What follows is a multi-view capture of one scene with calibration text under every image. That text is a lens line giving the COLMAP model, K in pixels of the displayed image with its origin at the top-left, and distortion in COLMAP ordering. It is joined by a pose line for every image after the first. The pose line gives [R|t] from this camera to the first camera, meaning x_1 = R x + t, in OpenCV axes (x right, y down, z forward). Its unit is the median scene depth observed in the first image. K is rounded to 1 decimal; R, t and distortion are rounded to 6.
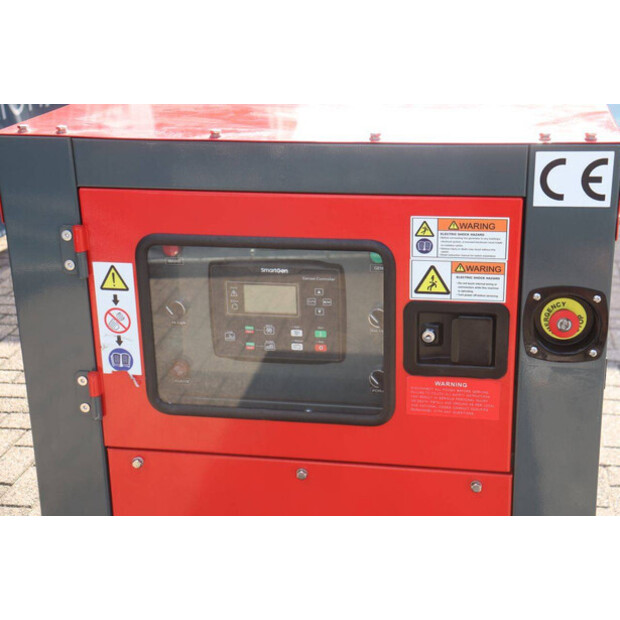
lens RADIAL K [[948.9, 0, 314.6], [0, 948.9, 310.0], [0, 0, 1]] dist [0.134073, 0.000000]
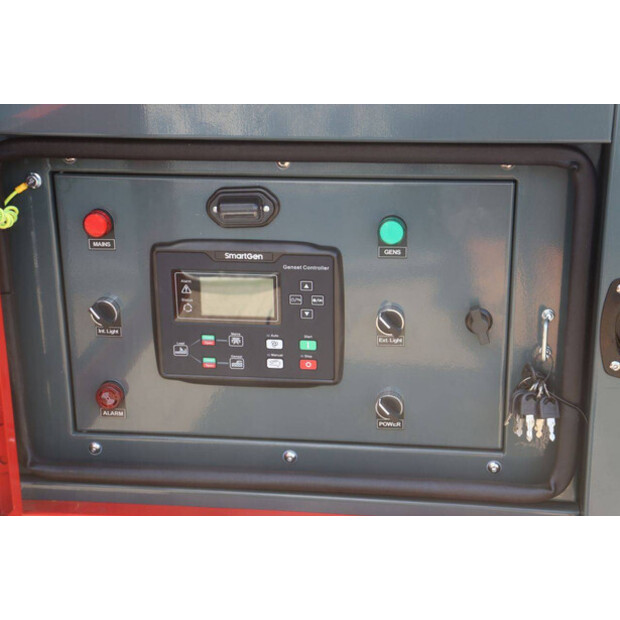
lens RADIAL K [[948.9, 0, 305.3], [0, 948.9, 307.7], [0, 0, 1]] dist [0.134073, 0.000000]
pose [[0.998808, -0.008198, 0.048123, -0.030608], [0.008444, 0.999952, -0.004914, 0.000434], [-0.048081, 0.005314, 0.998829, 0.289457]]
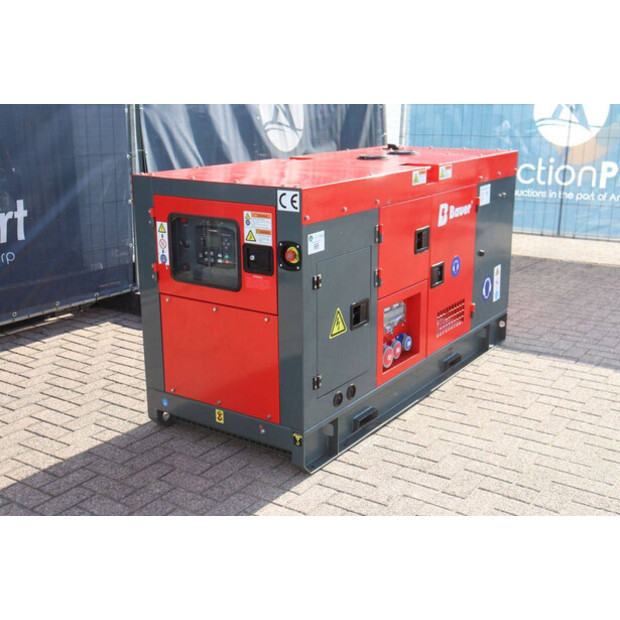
lens RADIAL K [[773.0, 0, 305.7], [0, 773.0, 310.6], [0, 0, 1]] dist [0.016200, 0.000000]
pose [[0.904097, 0.129058, -0.407373, 1.107469], [-0.153474, 0.987765, -0.027680, 0.201222], [0.398816, 0.087546, 0.912842, -0.860908]]
